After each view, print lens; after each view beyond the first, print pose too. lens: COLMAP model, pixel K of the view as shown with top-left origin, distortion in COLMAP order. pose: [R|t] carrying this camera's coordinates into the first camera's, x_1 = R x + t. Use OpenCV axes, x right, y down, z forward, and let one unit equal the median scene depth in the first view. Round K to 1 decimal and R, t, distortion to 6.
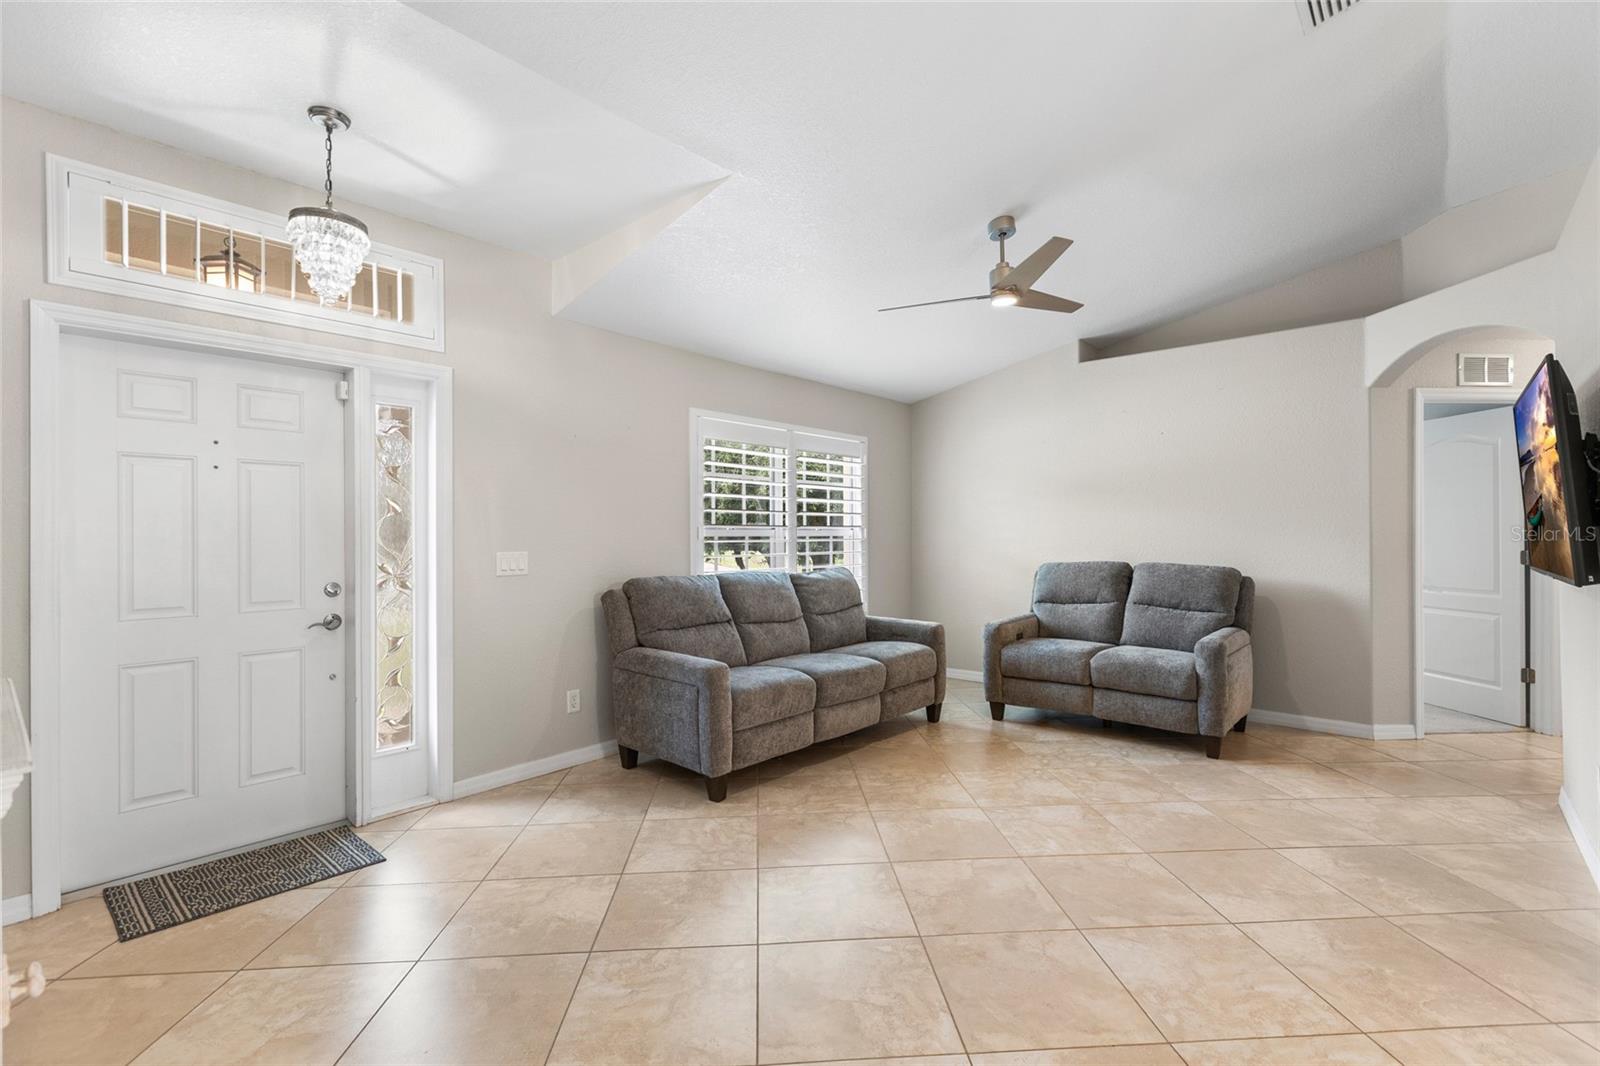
lens RADIAL K [[725.3, 0, 806.7], [0, 725.3, 537.7], [0, 0, 1]] dist [0.001496, 0.000196]
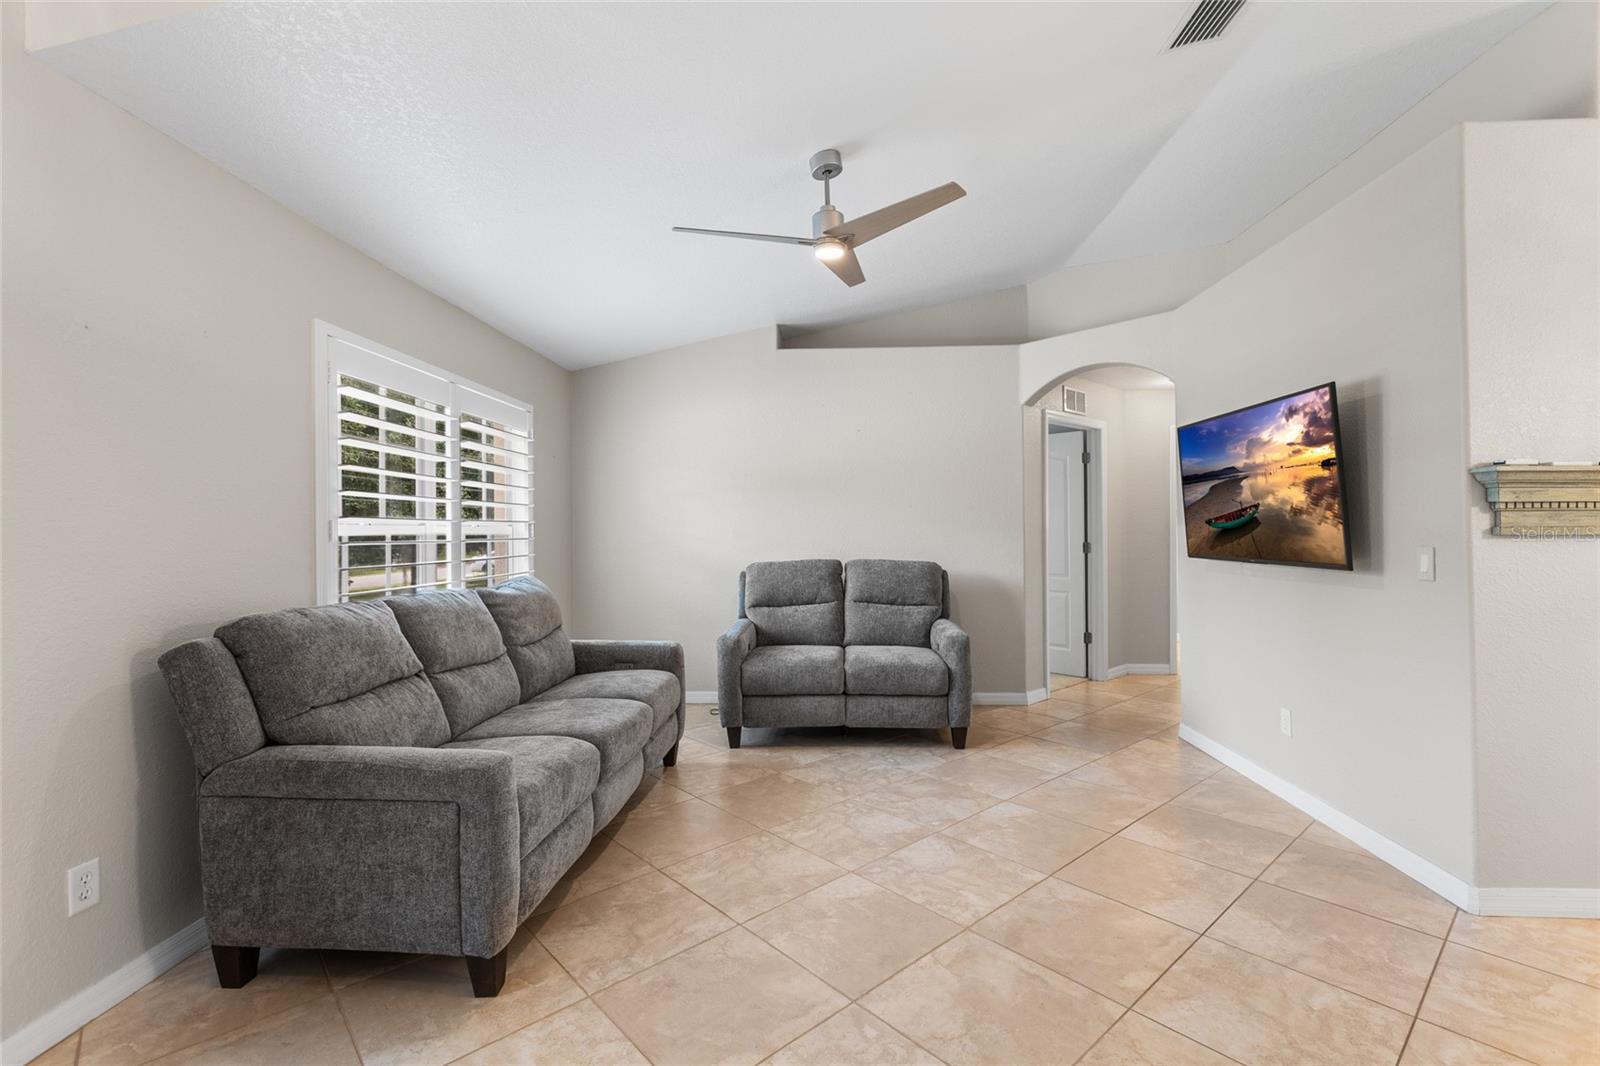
lens RADIAL K [[720.4, 0, 805.2], [0, 720.4, 529.3], [0, 0, 1]] dist [-0.000050, 0.000620]
pose [[0.782830, -0.001041, 0.622235, -0.224450], [0.006826, 0.999953, -0.006915, -0.000387], [-0.622199, 0.009661, 0.782800, 0.310557]]
